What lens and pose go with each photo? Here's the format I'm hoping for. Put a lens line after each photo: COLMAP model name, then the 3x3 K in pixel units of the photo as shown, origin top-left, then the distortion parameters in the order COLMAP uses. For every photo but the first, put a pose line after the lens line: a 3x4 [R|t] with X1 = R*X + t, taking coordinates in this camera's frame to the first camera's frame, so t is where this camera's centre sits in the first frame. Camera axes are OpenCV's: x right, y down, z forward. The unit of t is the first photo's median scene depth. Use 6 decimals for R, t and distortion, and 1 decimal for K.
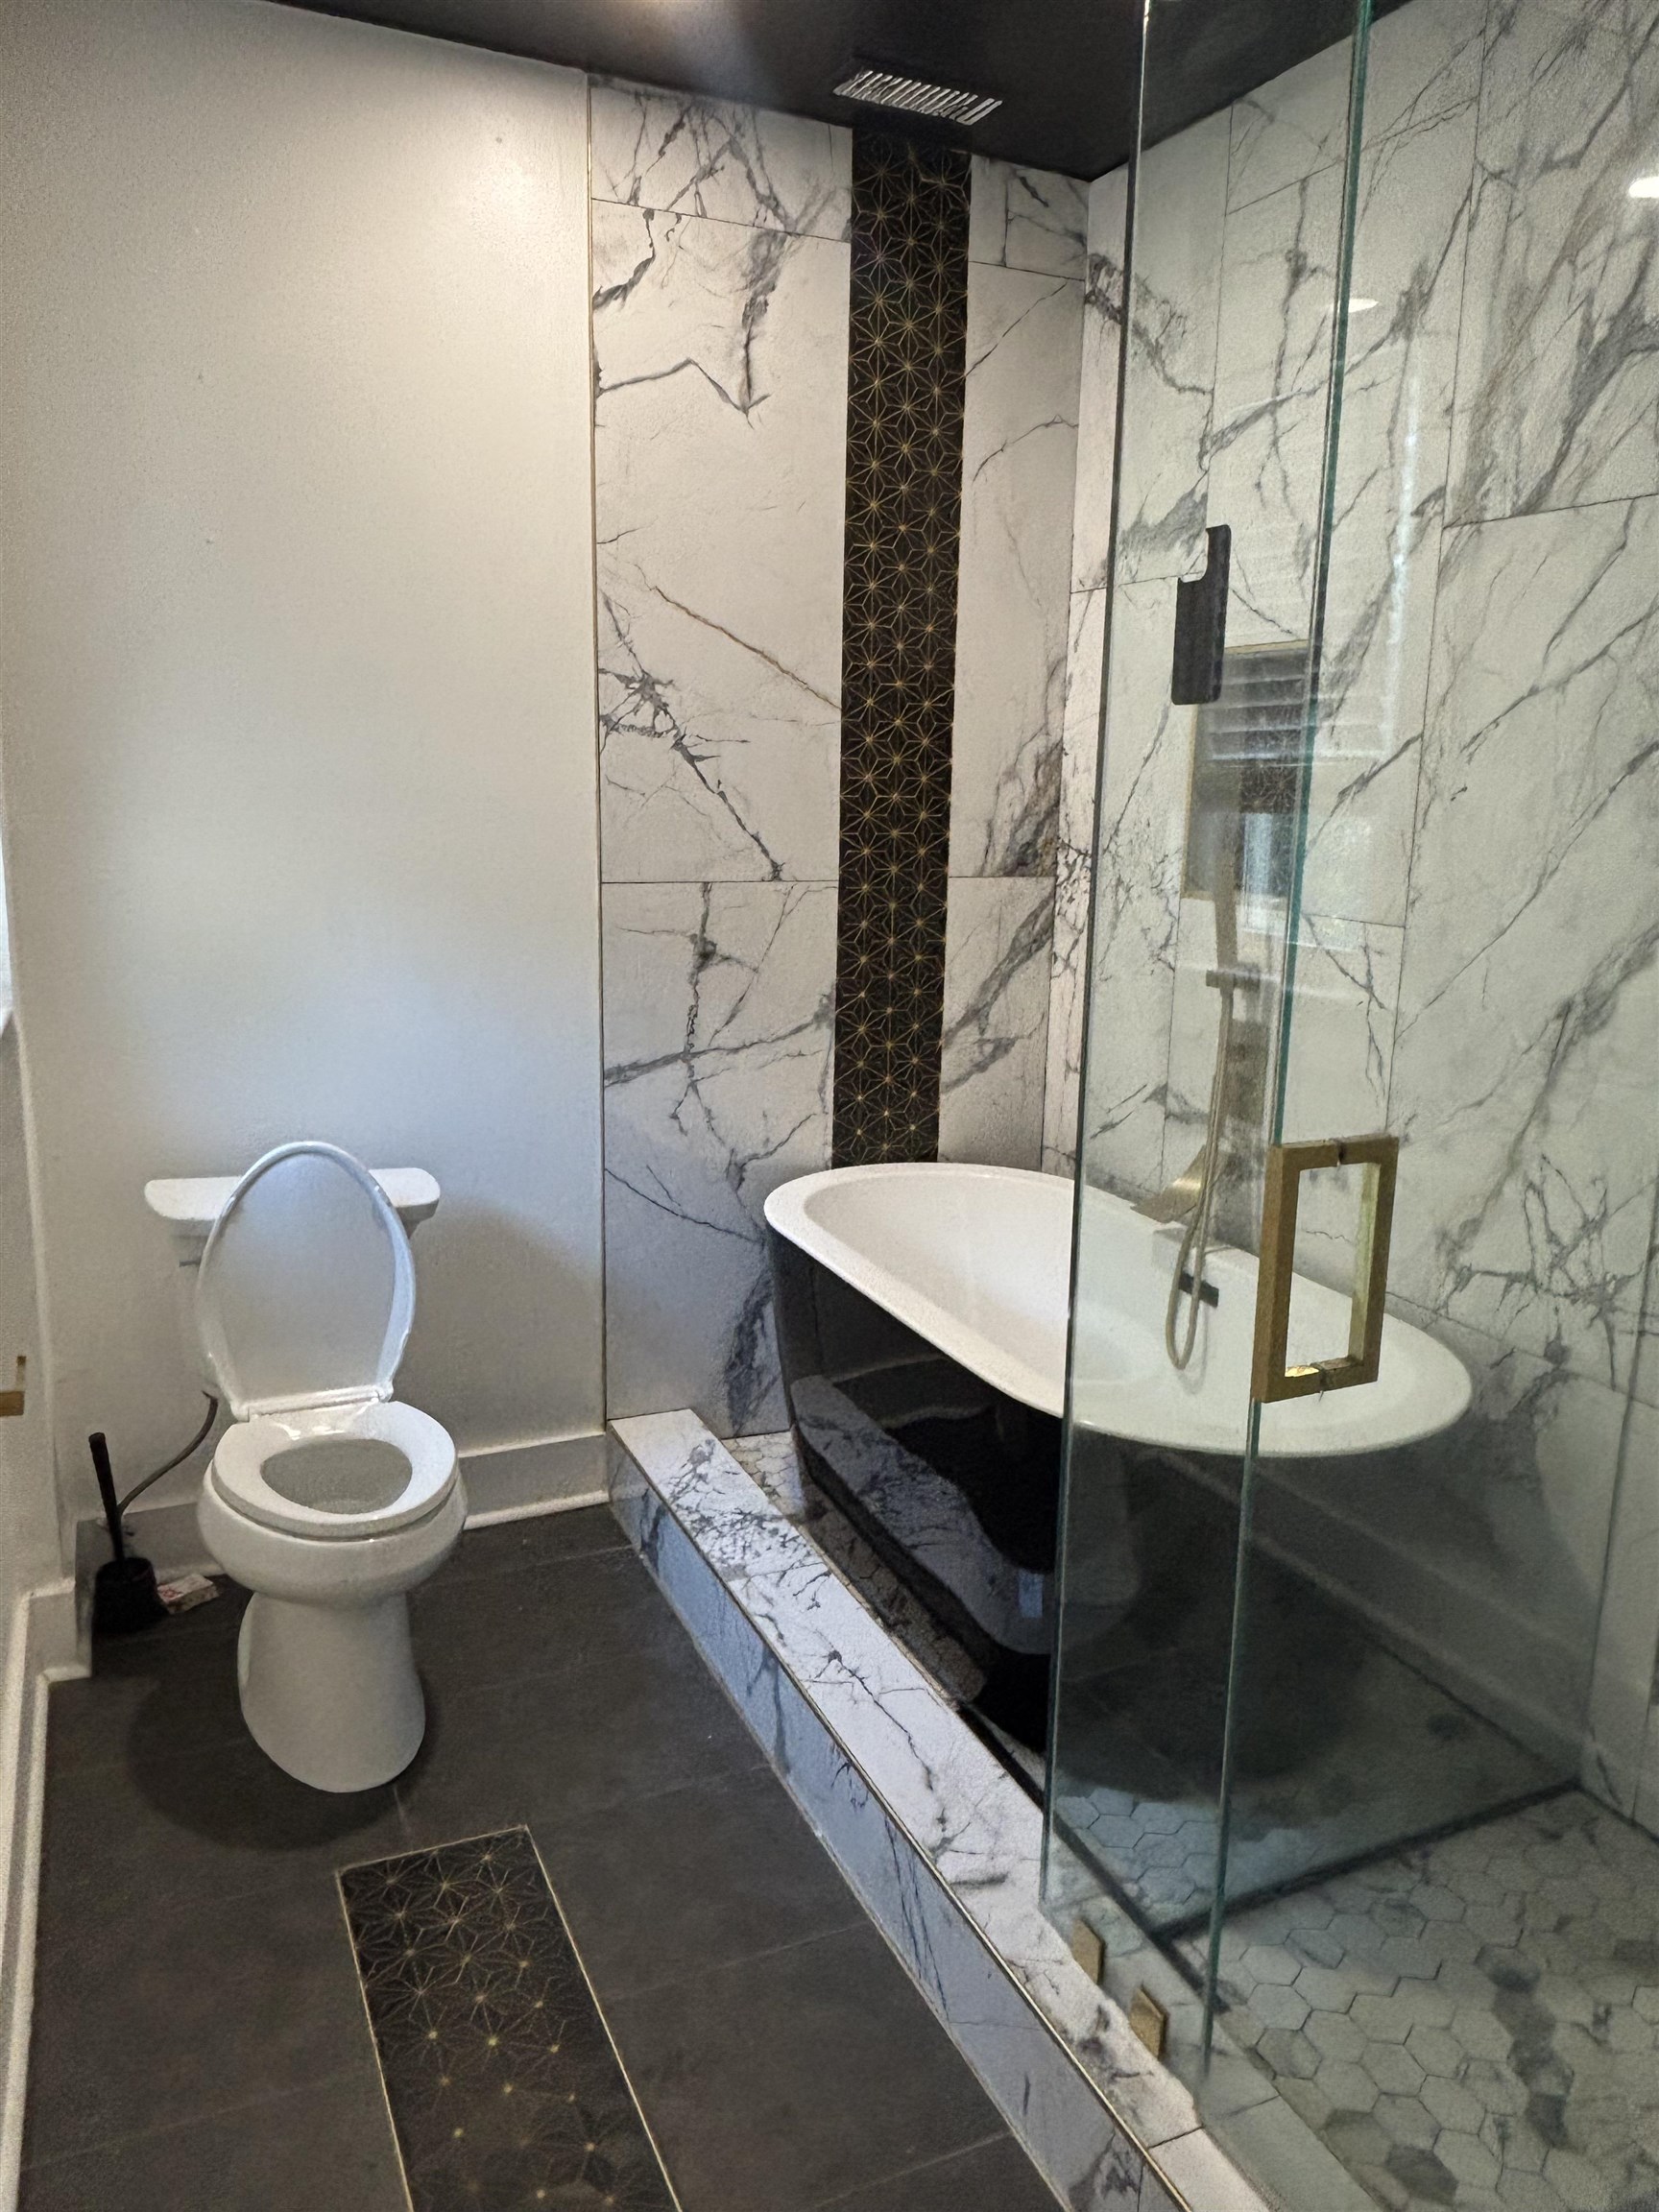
lens RADIAL K [[1555.7, 0, 844.9], [0, 1555.7, 1087.4], [0, 0, 1]] dist [0.032906, -0.046215]
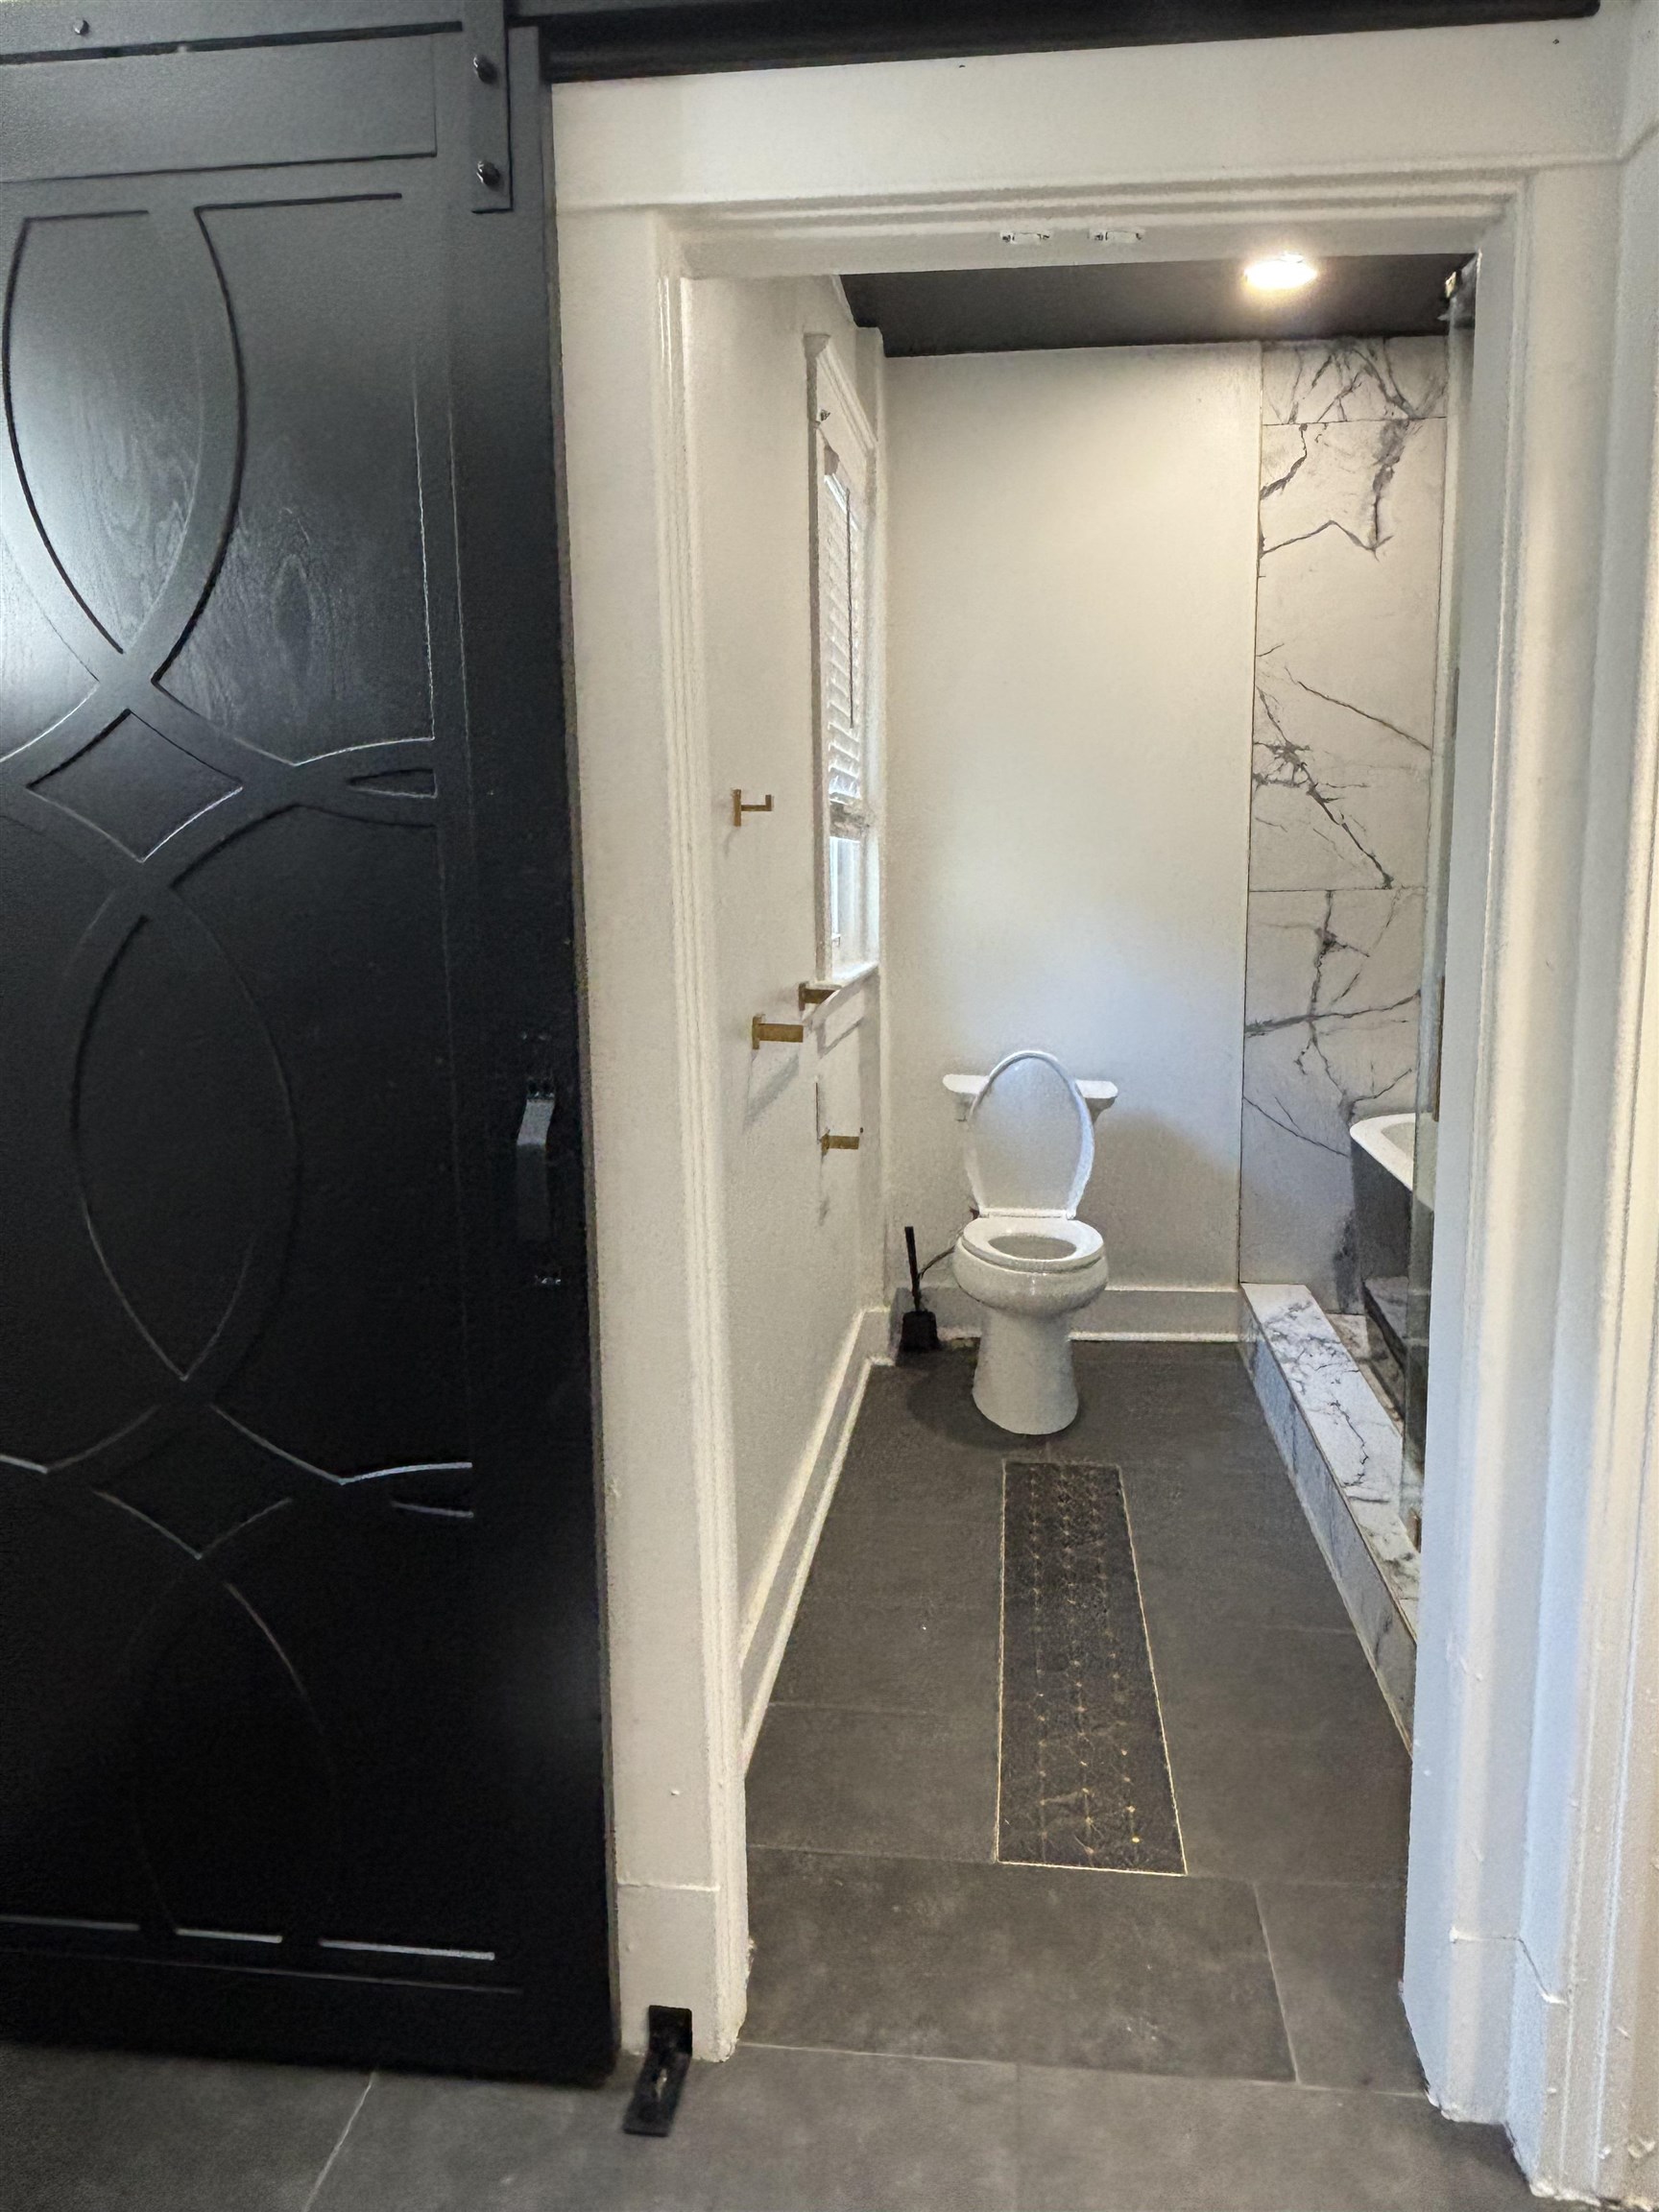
lens RADIAL K [[1555.7, 0, 835.2], [0, 1555.7, 1114.7], [0, 0, 1]] dist [0.032906, -0.046215]
pose [[0.853602, 0.053612, -0.518160, 0.283213], [-0.068541, 0.997601, -0.009695, 0.117352], [0.516397, 0.043791, 0.855229, -0.424407]]
